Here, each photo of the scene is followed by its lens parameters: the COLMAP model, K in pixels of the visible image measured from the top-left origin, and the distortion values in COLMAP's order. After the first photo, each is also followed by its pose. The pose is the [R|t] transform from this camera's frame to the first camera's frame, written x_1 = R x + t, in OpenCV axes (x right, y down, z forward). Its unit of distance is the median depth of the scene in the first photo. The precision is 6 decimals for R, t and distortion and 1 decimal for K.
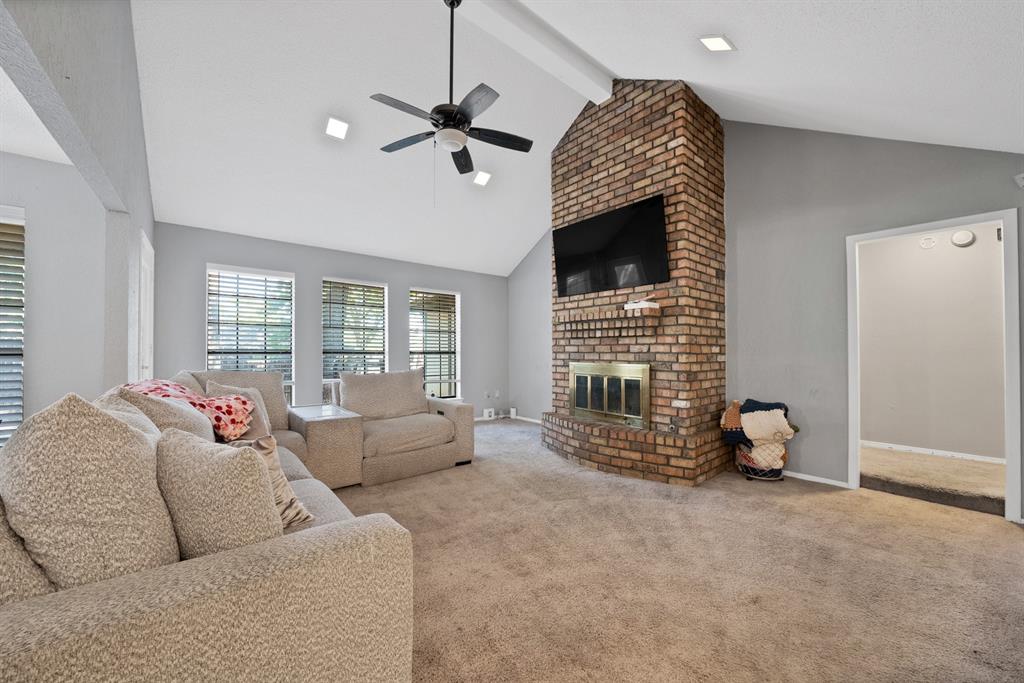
lens RADIAL K [[372.5, 0, 514.8], [0, 372.5, 345.1], [0, 0, 1]] dist [-0.021439, 0.000321]
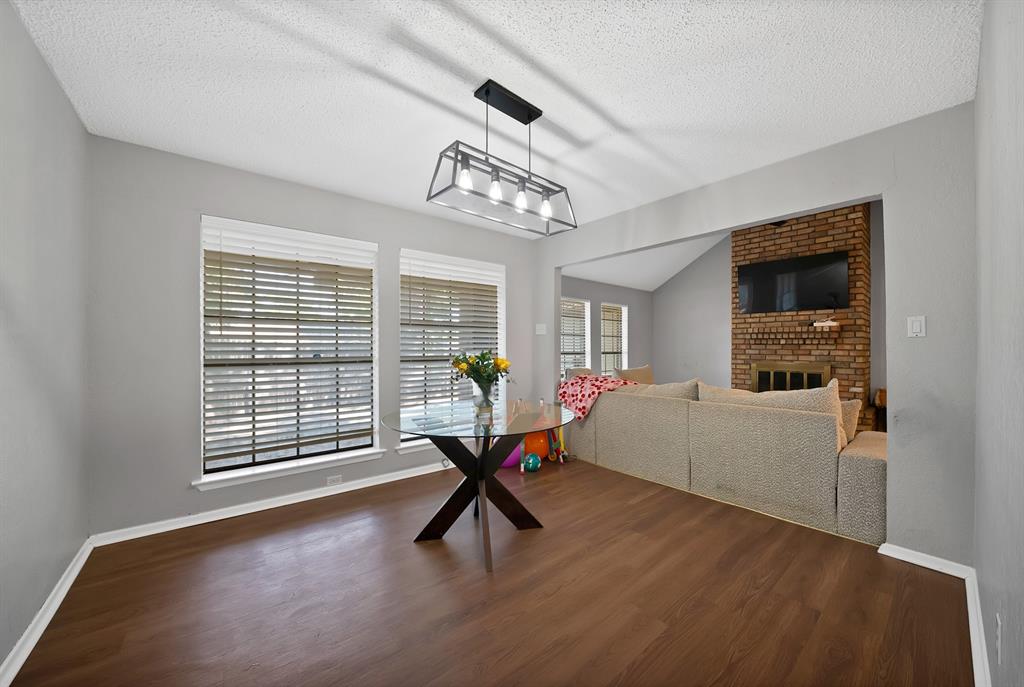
lens RADIAL K [[370.1, 0, 515.8], [0, 370.1, 346.3], [0, 0, 1]] dist [-0.028031, -0.000021]
pose [[0.999970, 0.002531, -0.007254, -0.857919], [-0.002415, 0.999869, 0.016007, -0.035663], [0.007293, -0.015989, 0.999846, -0.440170]]
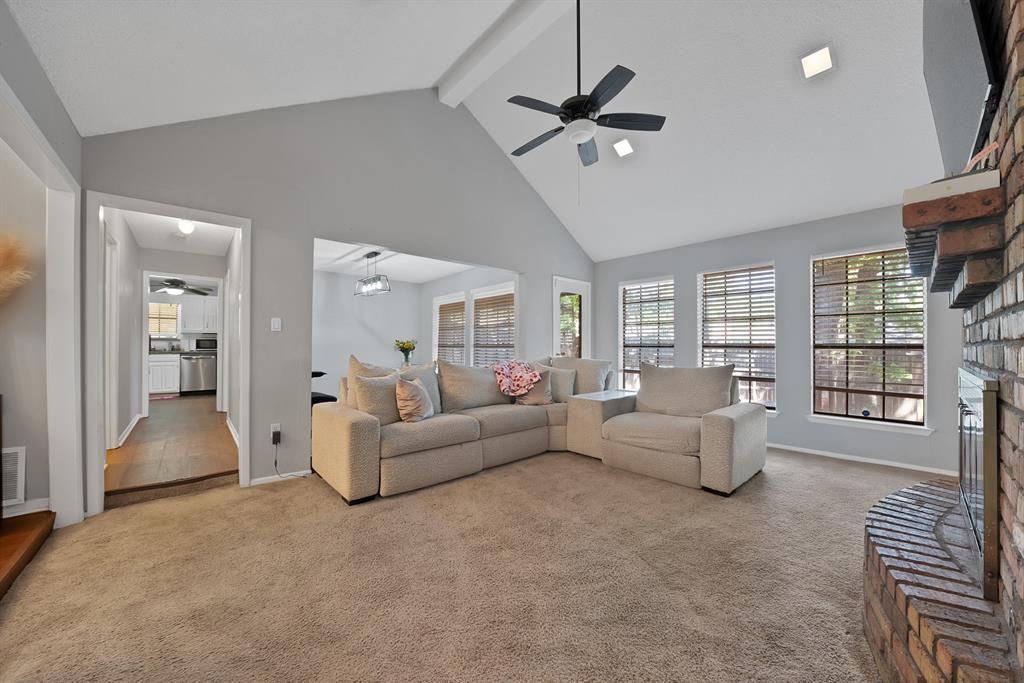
lens RADIAL K [[372.9, 0, 511.0], [0, 372.9, 344.5], [0, 0, 1]] dist [-0.024238, 0.003047]
pose [[0.031686, -0.003882, -0.999490, 0.625661], [0.015123, 0.999880, -0.003404, 0.014663], [0.999383, -0.015008, 0.031741, 0.589725]]
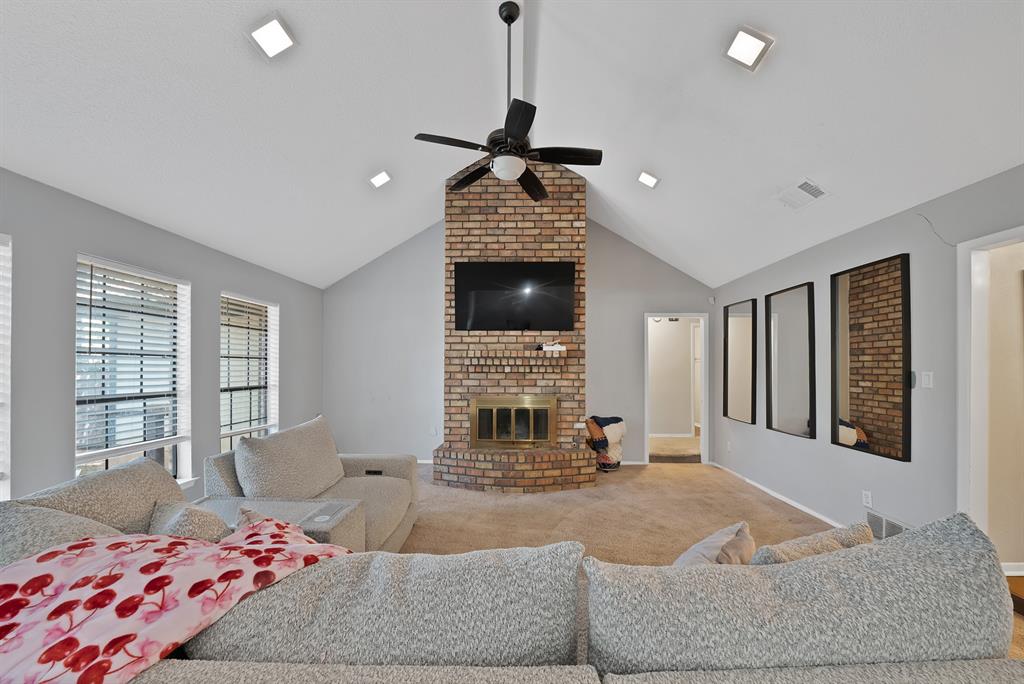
lens RADIAL K [[369.7, 0, 510.6], [0, 369.7, 359.7], [0, 0, 1]] dist [-0.023792, 0.000031]
pose [[0.661198, 0.012354, 0.750109, -0.637135], [-0.012948, 0.999903, -0.005054, -0.058212], [-0.750099, -0.006370, 0.661295, 0.299103]]
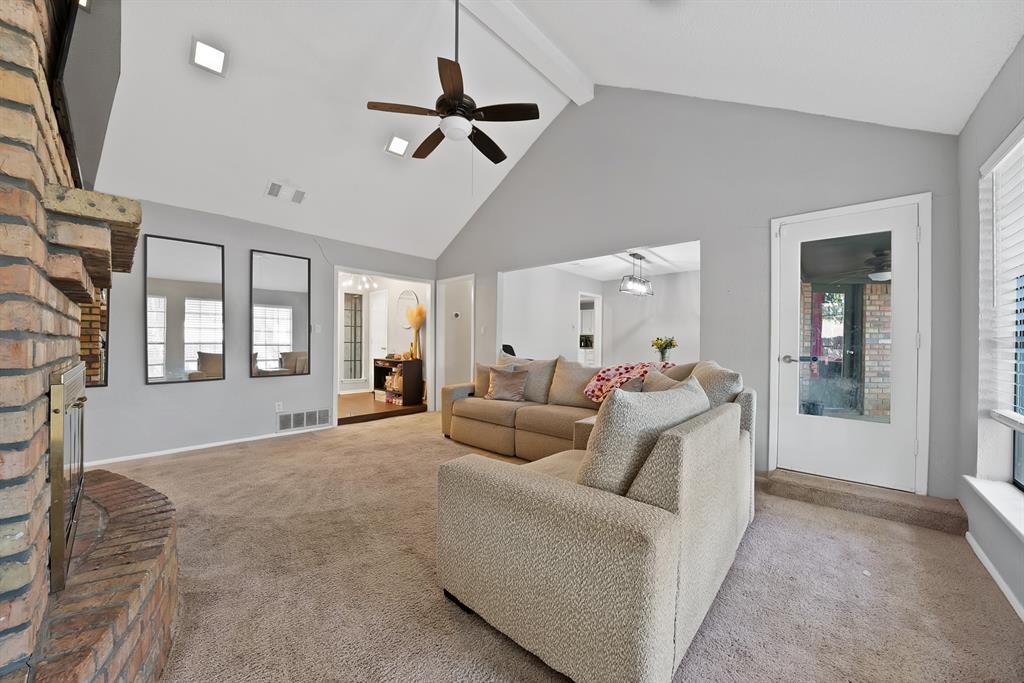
lens RADIAL K [[365.3, 0, 508.3], [0, 365.3, 344.1], [0, 0, 1]] dist [-0.016988, 0.000196]
pose [[-0.989656, -0.004526, -0.143388, -0.130520], [-0.002692, 0.999912, -0.012982, 0.029268], [0.143434, -0.012462, -0.989581, 1.513718]]
